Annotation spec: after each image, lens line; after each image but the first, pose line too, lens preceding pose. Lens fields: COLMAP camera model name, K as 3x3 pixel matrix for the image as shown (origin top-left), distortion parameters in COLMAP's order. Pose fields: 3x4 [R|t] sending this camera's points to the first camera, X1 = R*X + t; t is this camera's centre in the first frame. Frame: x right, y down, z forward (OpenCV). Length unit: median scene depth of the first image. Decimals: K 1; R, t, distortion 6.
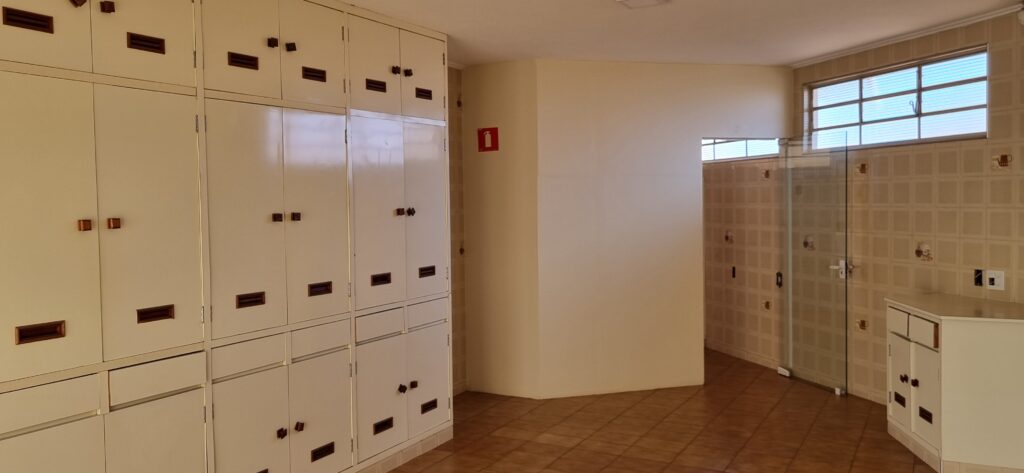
lens RADIAL K [[811.5, 0, 509.8], [0, 811.5, 235.8], [0, 0, 1]] dist [0.027964, 0.003877]
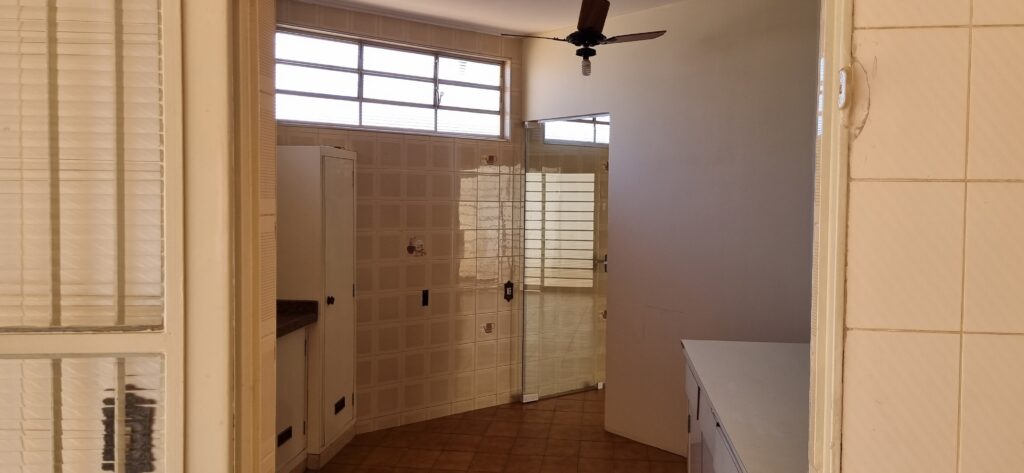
lens RADIAL K [[811.5, 0, 426.2], [0, 811.5, 210.8], [0, 0, 1]] dist [0.027964, 0.003877]
pose [[-0.371144, -0.019994, 0.928360, -0.368736], [0.027417, 0.999096, 0.032478, -0.052100], [-0.928171, 0.037507, -0.370260, 1.292051]]
